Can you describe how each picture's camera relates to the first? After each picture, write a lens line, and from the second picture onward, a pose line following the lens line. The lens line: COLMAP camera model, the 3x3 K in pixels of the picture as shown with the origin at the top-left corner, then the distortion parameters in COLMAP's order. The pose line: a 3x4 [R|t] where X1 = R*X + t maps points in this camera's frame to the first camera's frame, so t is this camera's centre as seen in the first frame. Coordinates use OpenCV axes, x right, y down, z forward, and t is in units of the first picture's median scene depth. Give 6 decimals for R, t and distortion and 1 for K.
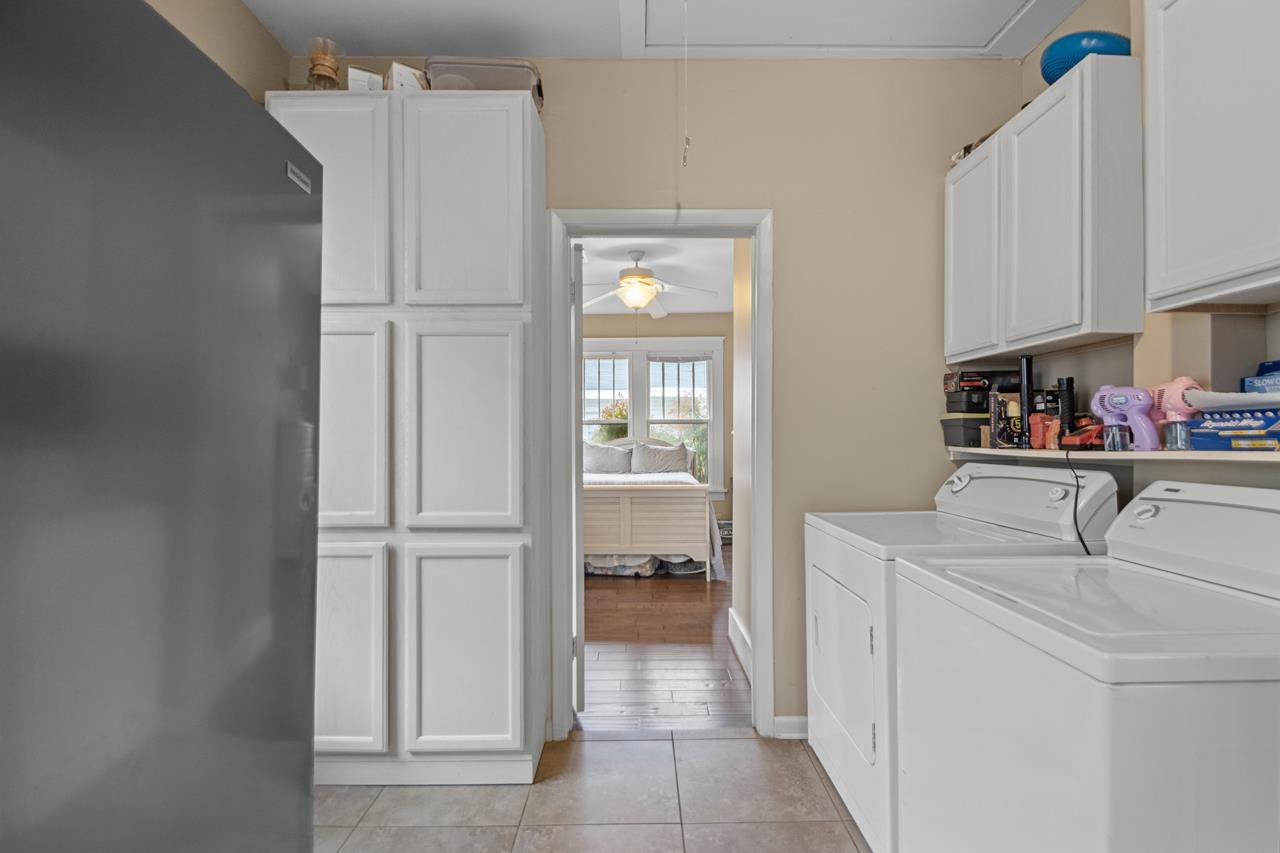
lens RADIAL K [[596.4, 0, 655.6], [0, 596.4, 429.5], [0, 0, 1]] dist [0.012757, -0.013460]
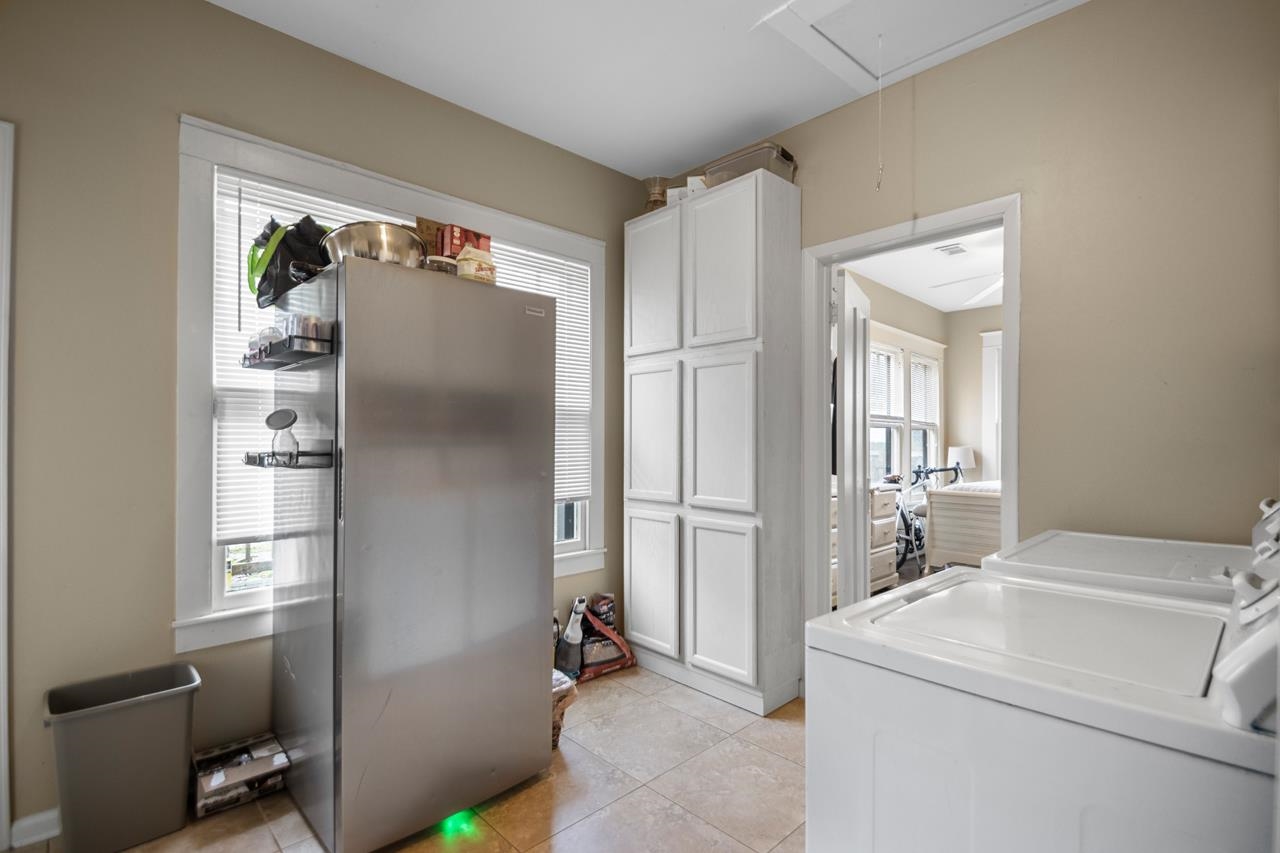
lens RADIAL K [[596.4, 0, 661.3], [0, 596.4, 427.8], [0, 0, 1]] dist [0.012757, -0.013460]
pose [[0.690630, -0.010209, -0.723136, 0.229010], [0.007175, 0.999948, -0.007265, -0.003746], [0.723173, -0.000171, 0.690667, -0.010703]]
